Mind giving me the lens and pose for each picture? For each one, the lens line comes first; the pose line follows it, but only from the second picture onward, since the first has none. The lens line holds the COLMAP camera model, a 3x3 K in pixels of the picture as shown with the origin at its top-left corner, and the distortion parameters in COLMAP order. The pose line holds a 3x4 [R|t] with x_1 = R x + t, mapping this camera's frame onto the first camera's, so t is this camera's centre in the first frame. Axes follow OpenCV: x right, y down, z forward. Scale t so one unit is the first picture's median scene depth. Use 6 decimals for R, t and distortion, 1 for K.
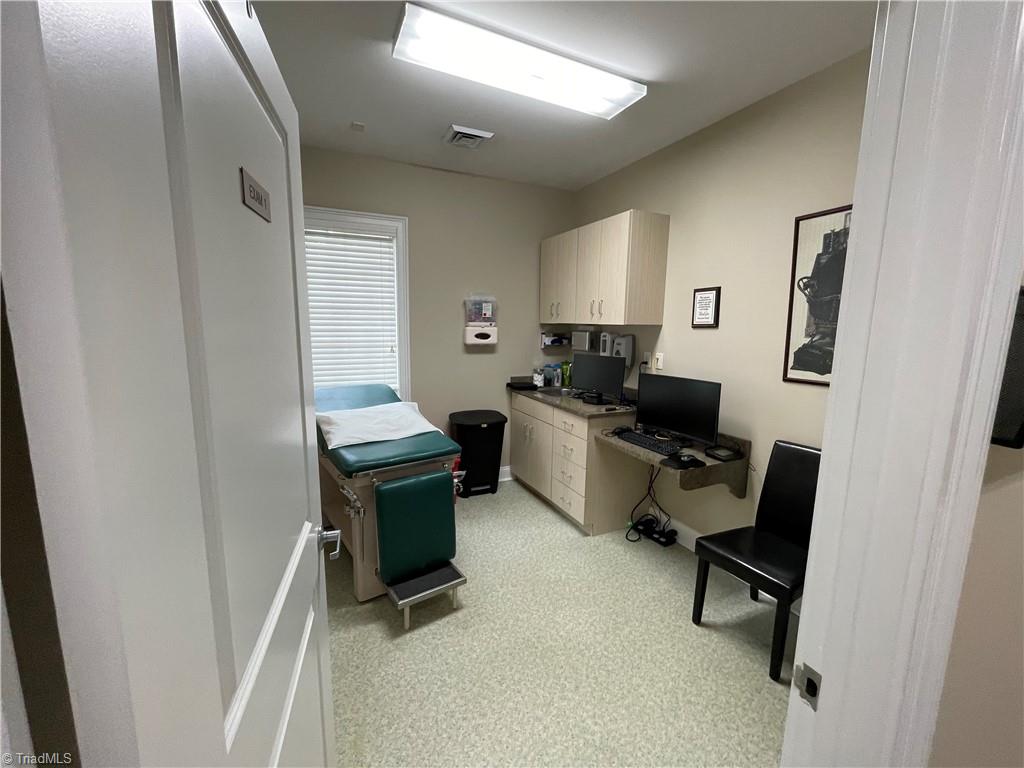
lens RADIAL K [[412.2, 0, 512.0], [0, 412.2, 384.0], [0, 0, 1]] dist [-0.021373, 0.000145]
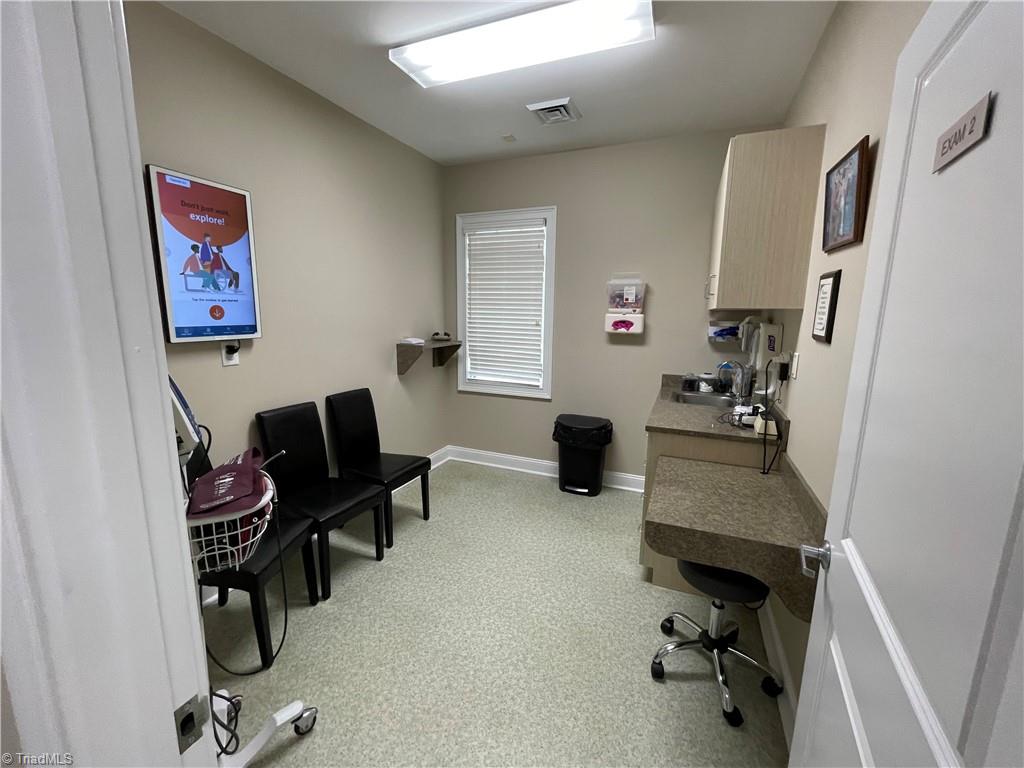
lens RADIAL K [[418.6, 0, 512.0], [0, 418.6, 384.0], [0, 0, 1]] dist [0.001526, 0.000104]
pose [[0.666452, 0.125994, -0.734825, 0.474948], [-0.113069, 0.991297, 0.067421, -0.021991], [0.736924, 0.038153, 0.674898, 0.225292]]
